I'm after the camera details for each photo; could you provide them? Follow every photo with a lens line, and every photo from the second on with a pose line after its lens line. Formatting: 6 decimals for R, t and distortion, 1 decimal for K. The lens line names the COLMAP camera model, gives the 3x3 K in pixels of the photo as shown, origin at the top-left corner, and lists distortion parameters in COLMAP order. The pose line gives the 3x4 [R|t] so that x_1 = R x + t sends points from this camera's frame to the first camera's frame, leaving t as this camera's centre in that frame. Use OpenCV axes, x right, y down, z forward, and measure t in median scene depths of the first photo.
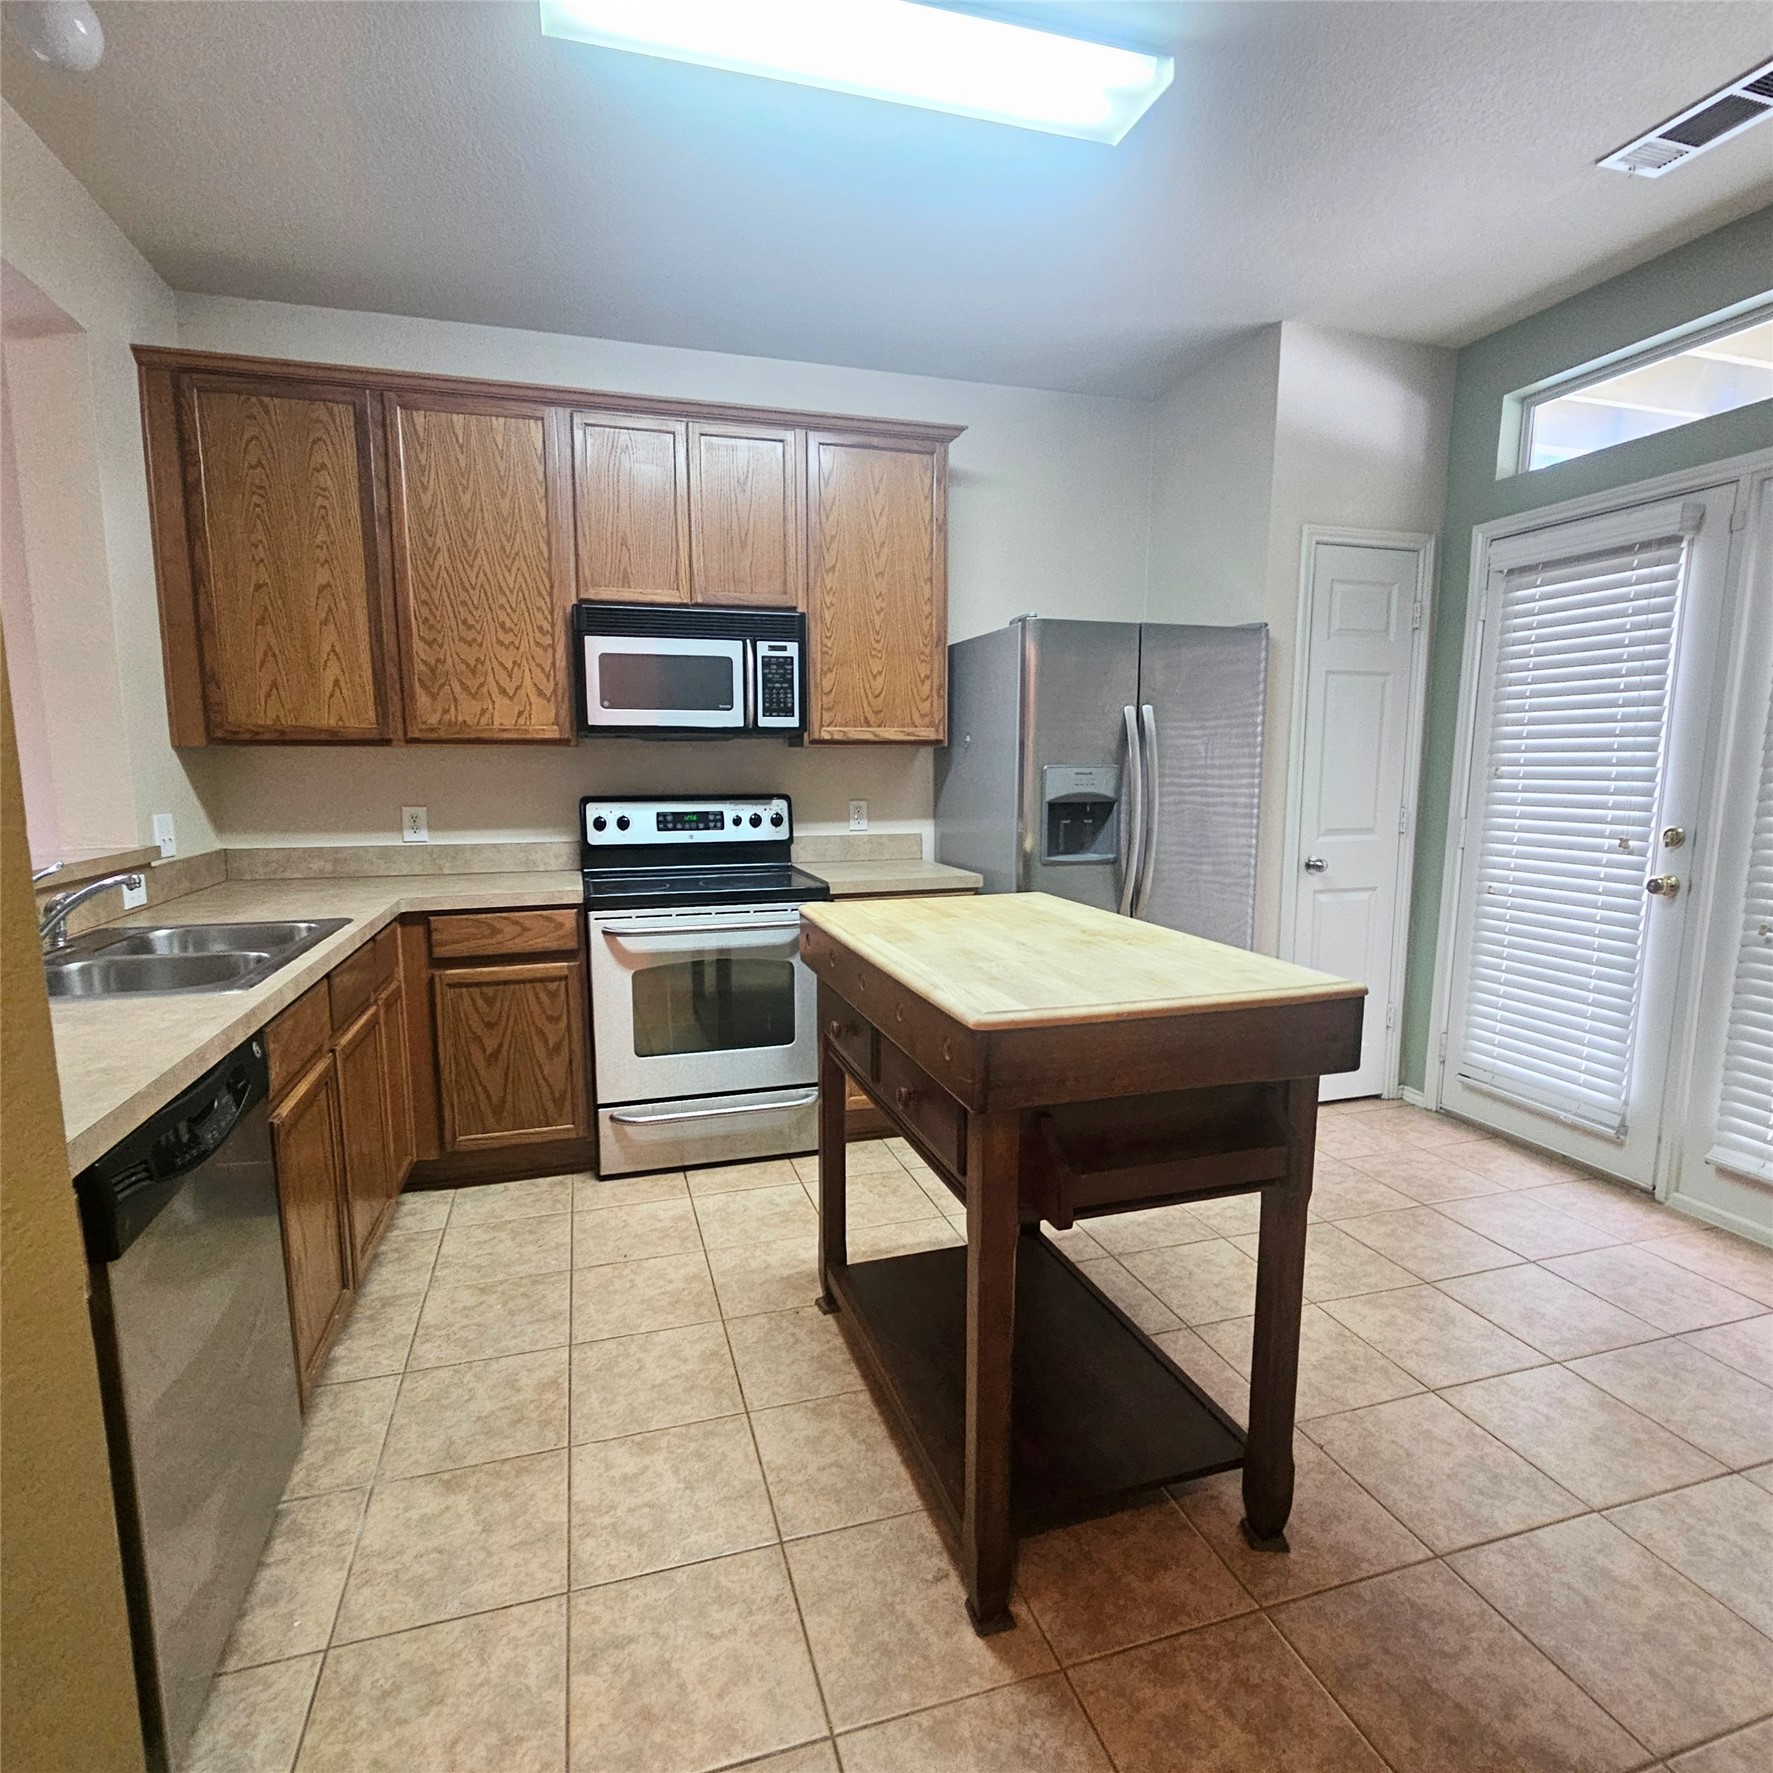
lens RADIAL K [[974.2, 0, 860.8], [0, 974.2, 895.3], [0, 0, 1]] dist [-0.000967, 0.000136]
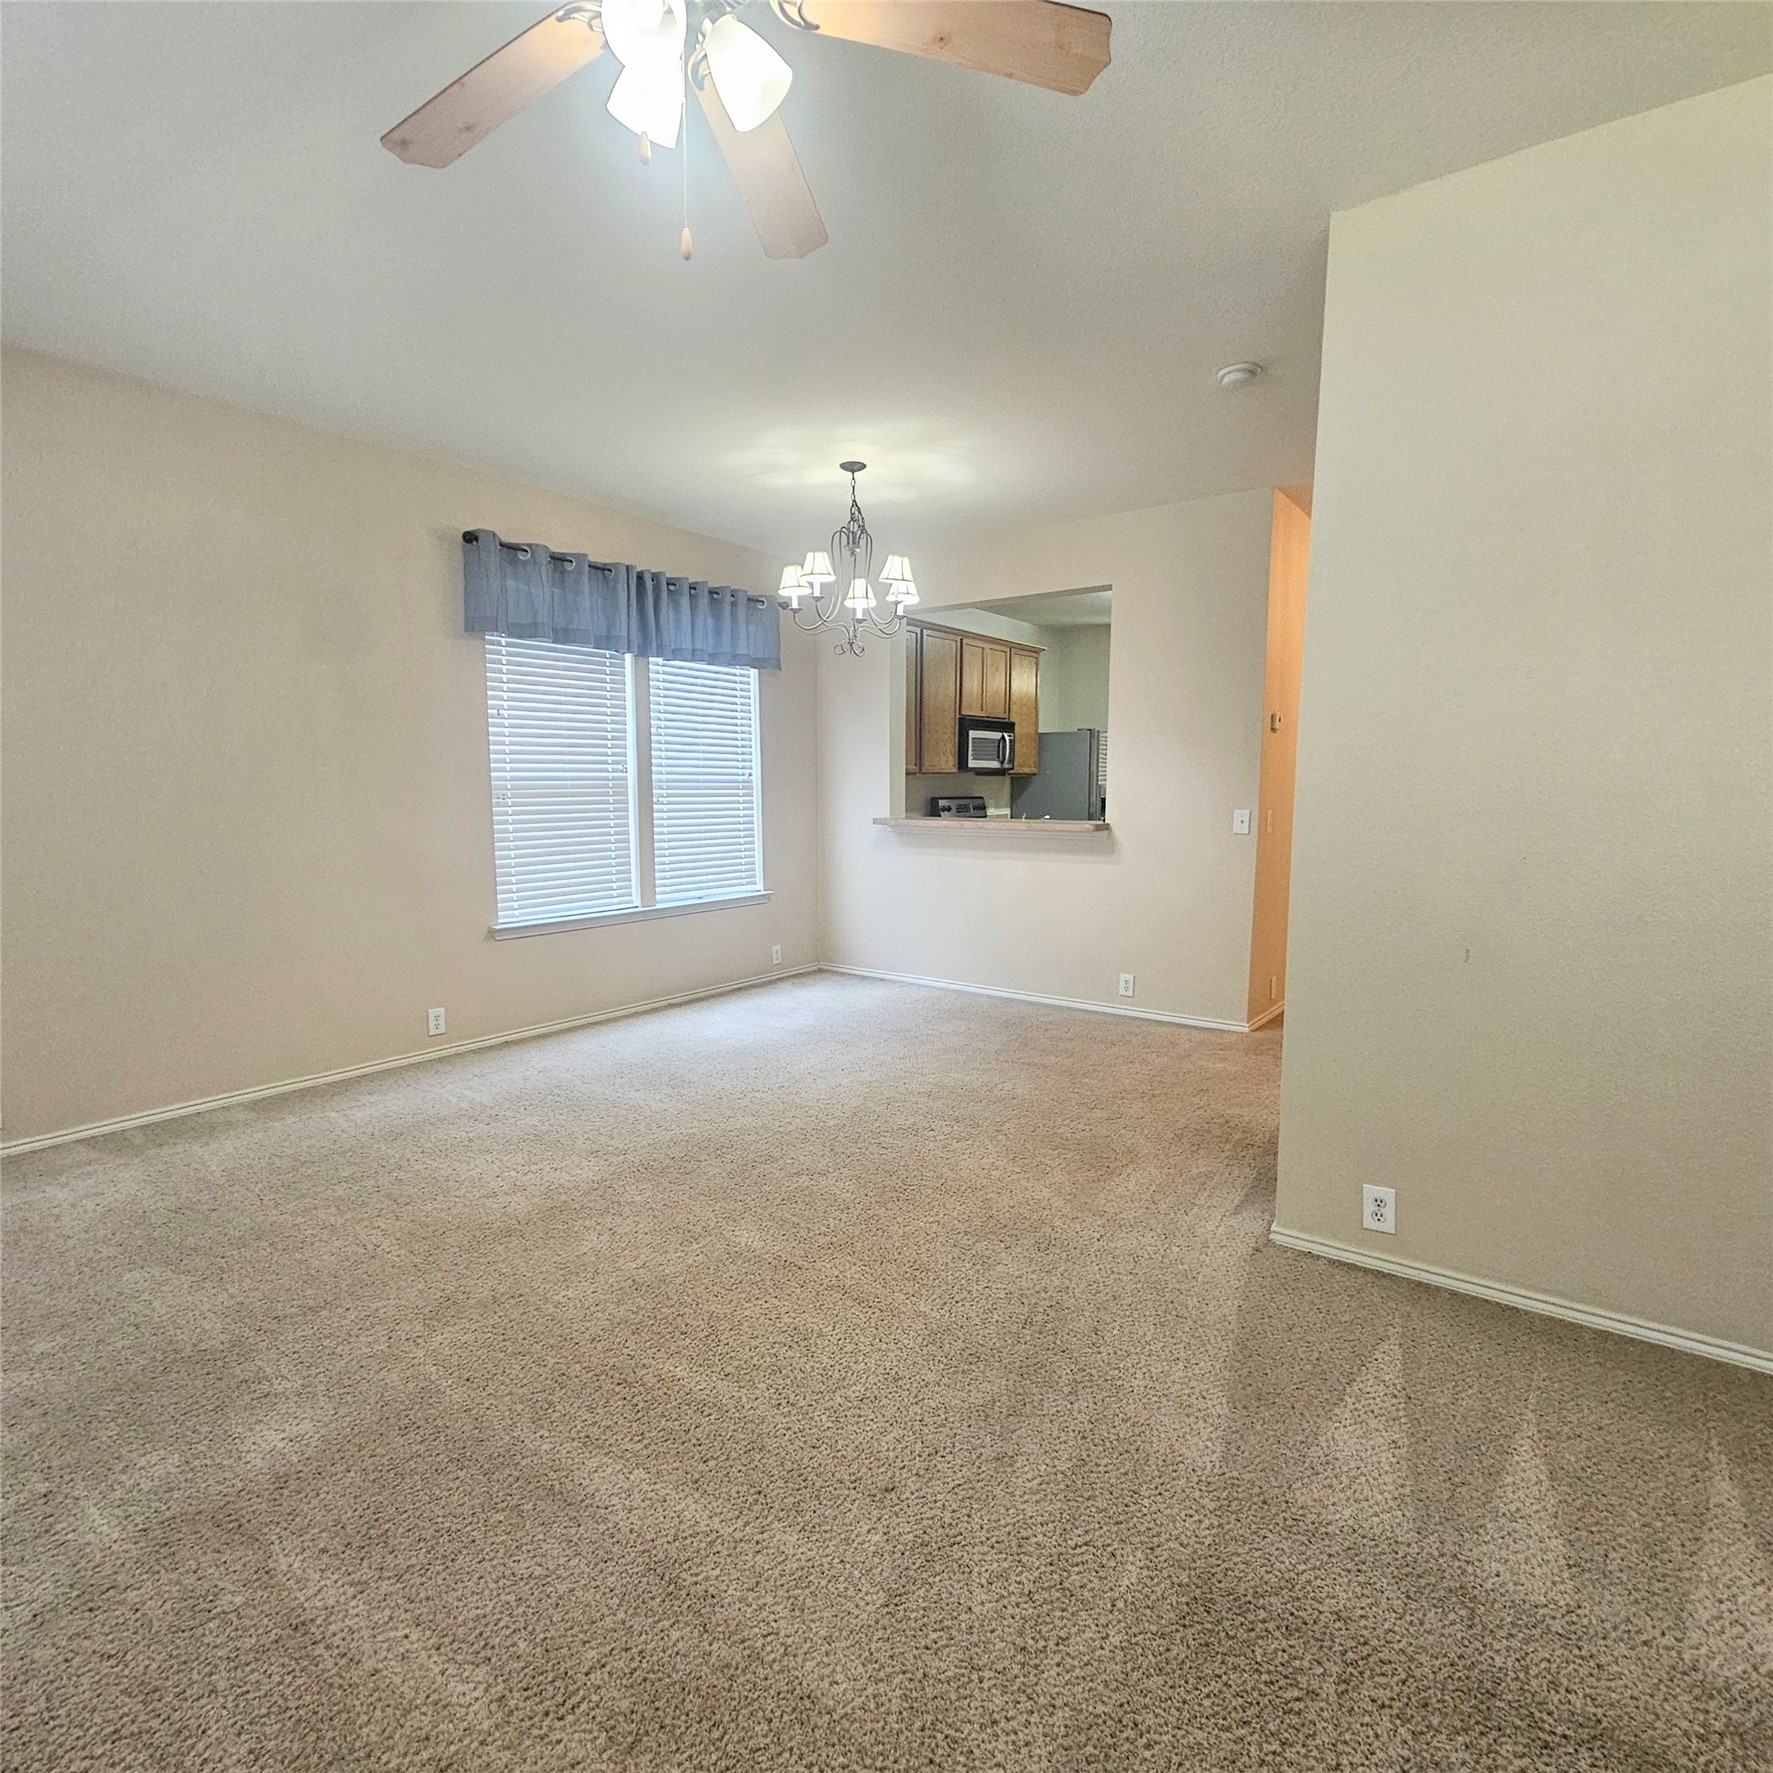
lens RADIAL K [[974.2, 0, 882.4], [0, 974.2, 892.4], [0, 0, 1]] dist [-0.000967, 0.000136]
pose [[0.596586, 0.092919, -0.797152, 1.529651], [-0.113199, 0.993087, 0.031041, 0.078156], [0.794525, 0.071718, 0.602981, -0.583484]]
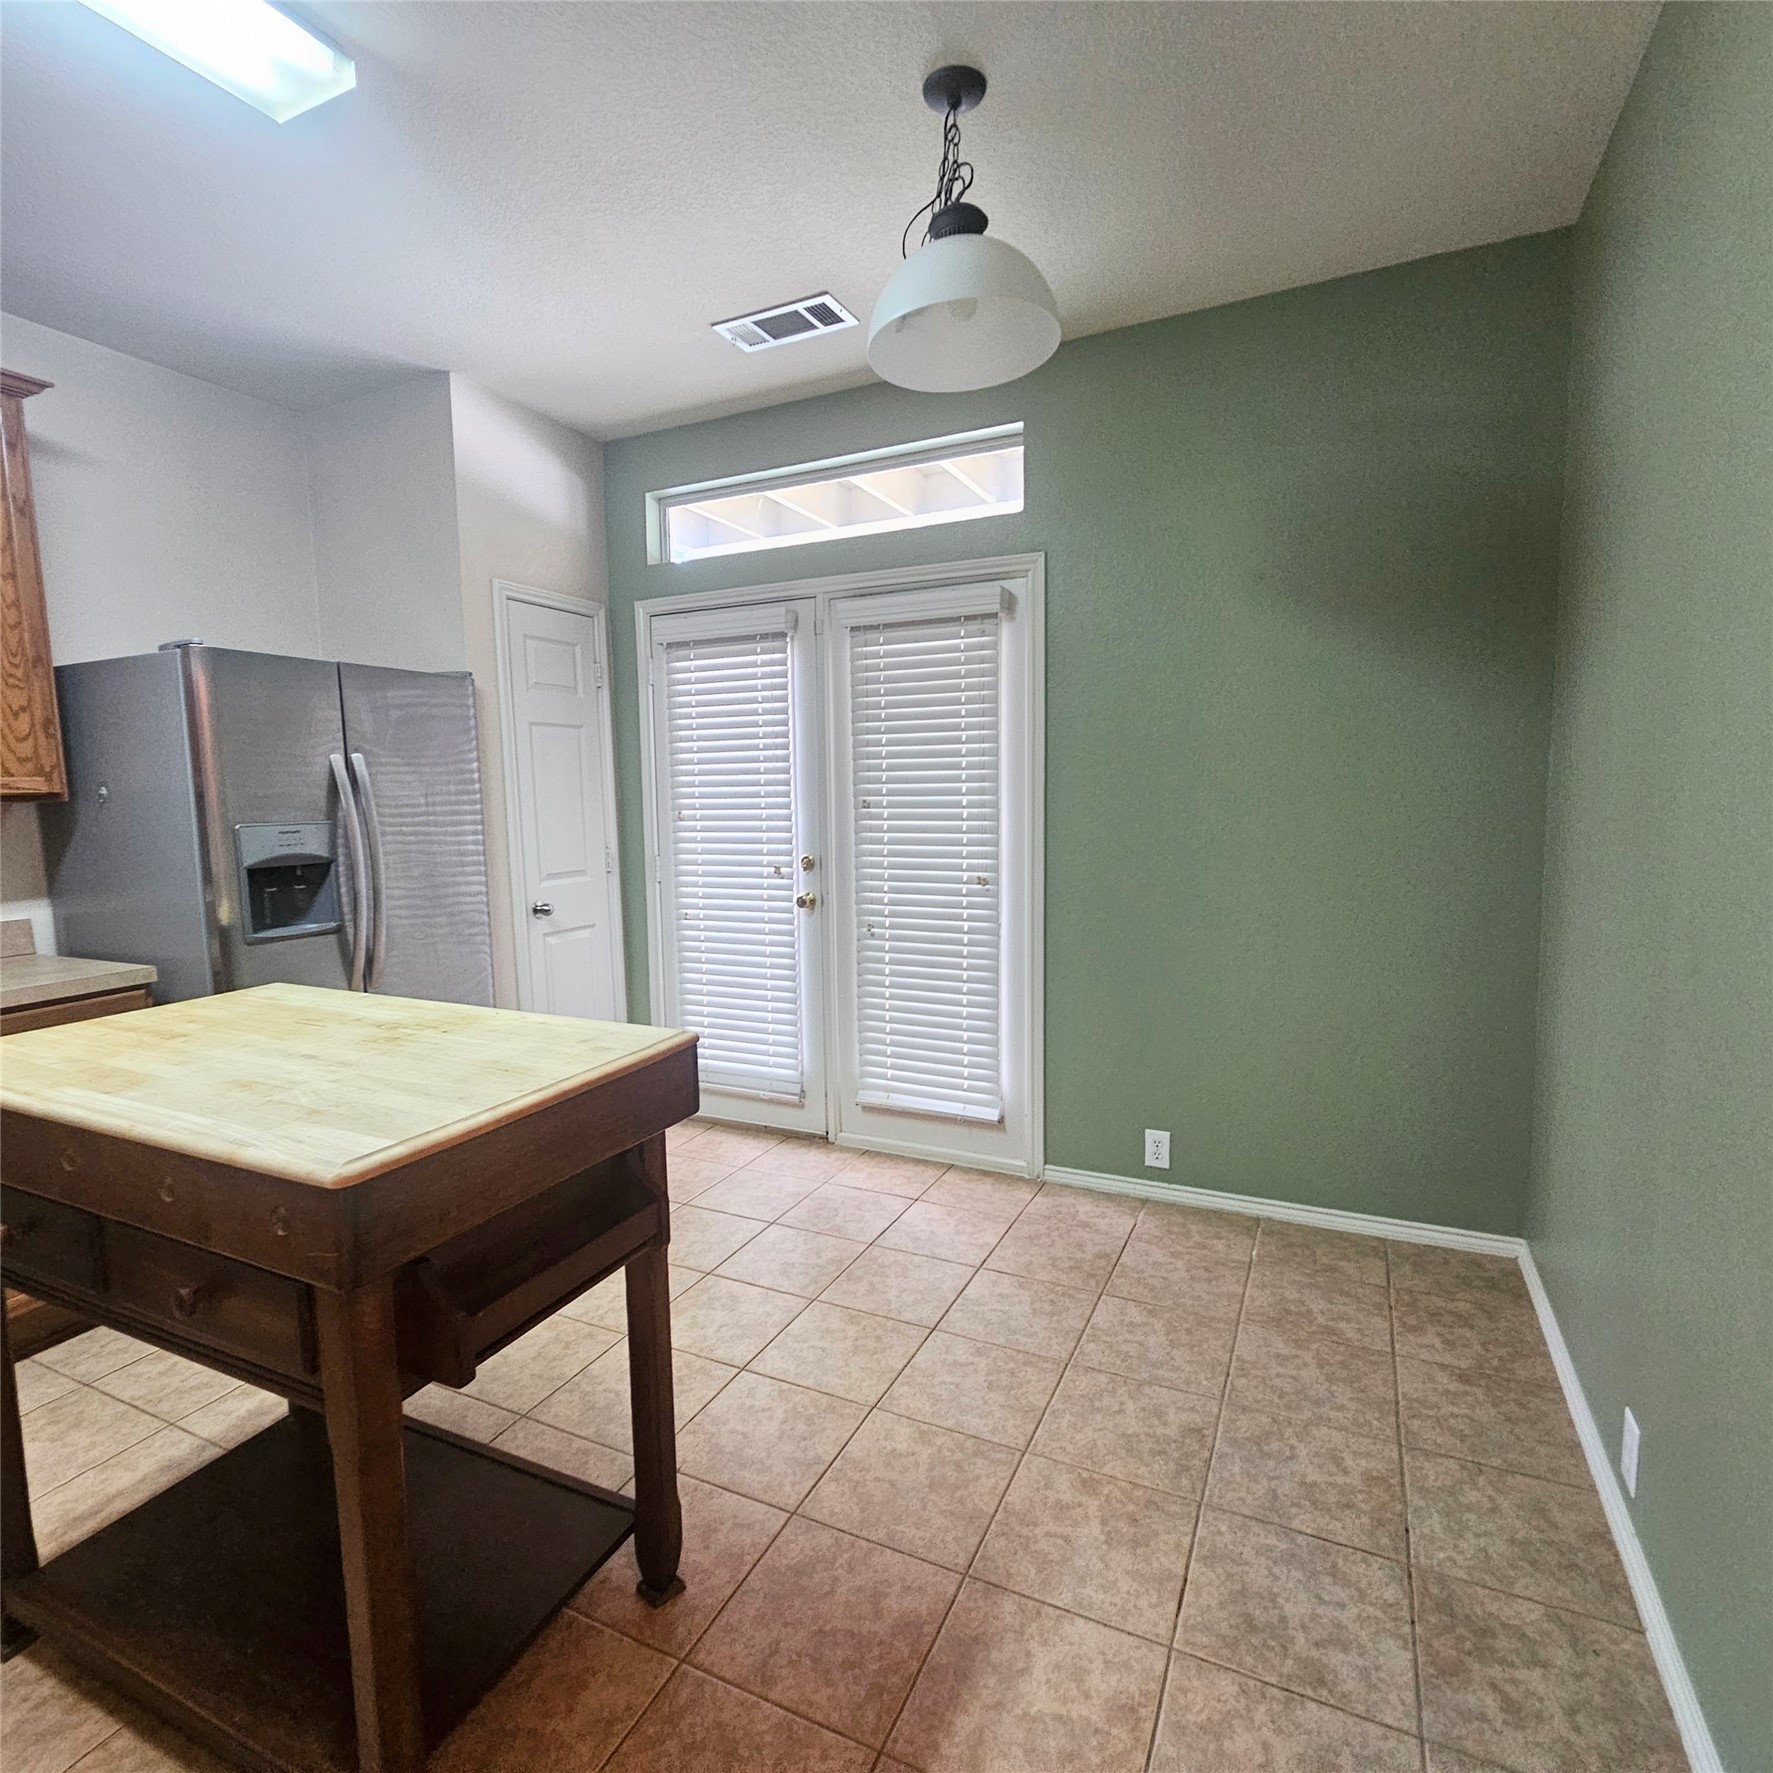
lens RADIAL K [[974.2, 0, 873.4], [0, 974.2, 893.6], [0, 0, 1]] dist [-0.000967, 0.000136]
pose [[0.671687, -0.089086, 0.735460, -0.060603], [0.116553, 0.993088, 0.013846, -0.024247], [-0.731610, 0.076420, 0.677427, 0.052254]]
